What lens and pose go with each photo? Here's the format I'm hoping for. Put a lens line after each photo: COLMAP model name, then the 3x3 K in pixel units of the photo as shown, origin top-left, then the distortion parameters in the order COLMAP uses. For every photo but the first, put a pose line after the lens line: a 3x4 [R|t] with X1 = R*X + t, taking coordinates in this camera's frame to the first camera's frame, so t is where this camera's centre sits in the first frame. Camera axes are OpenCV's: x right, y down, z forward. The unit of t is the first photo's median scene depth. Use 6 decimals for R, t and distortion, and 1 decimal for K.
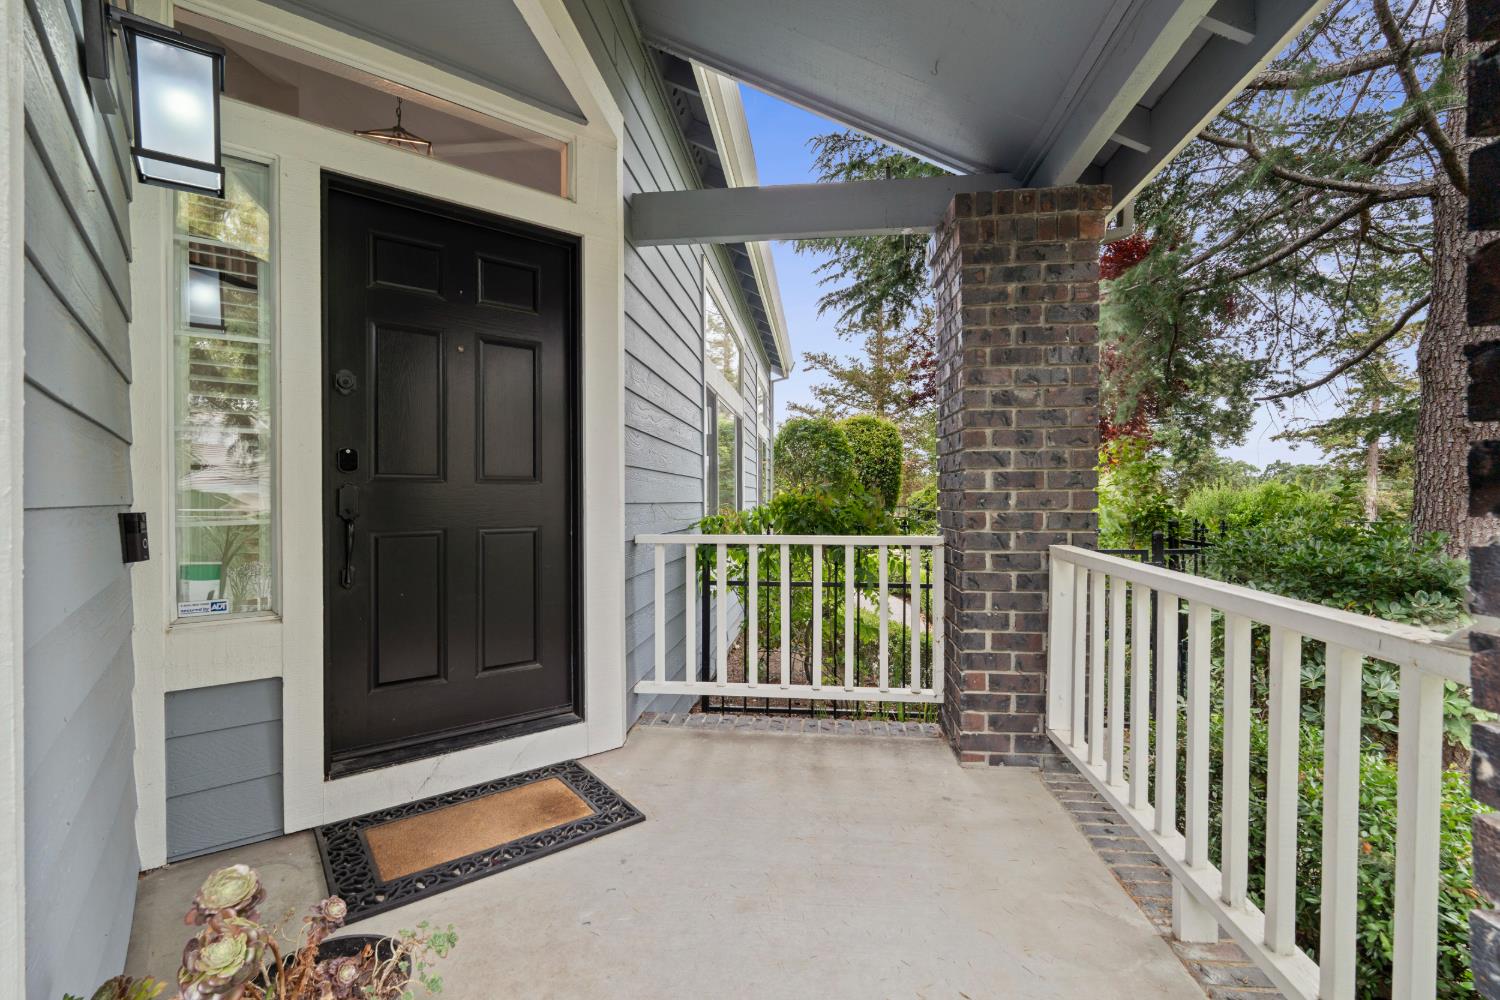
lens RADIAL K [[654.6, 0, 750.0], [0, 654.6, 500.0], [0, 0, 1]] dist [0.001015, 0.000648]
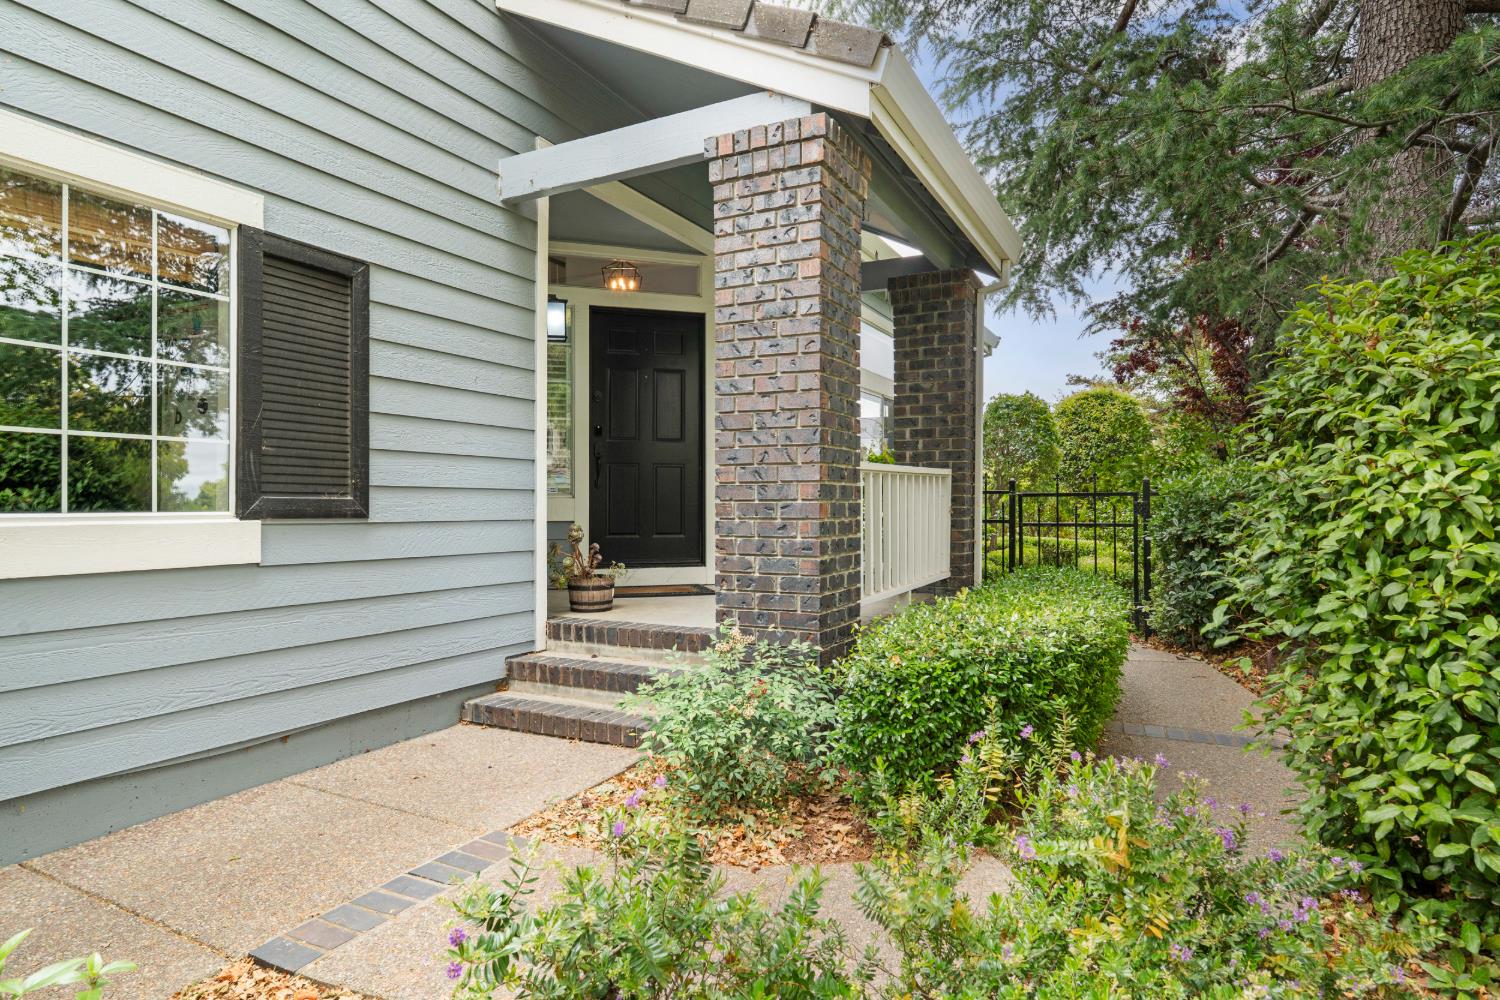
lens RADIAL K [[860.6, 0, 750.0], [0, 860.6, 500.0], [0, 0, 1]] dist [0.000039, -0.000294]
pose [[0.932712, 0.002712, -0.360612, 0.759790], [-0.005324, 0.999966, -0.006252, 0.156980], [0.360583, 0.007751, 0.932695, -1.270651]]
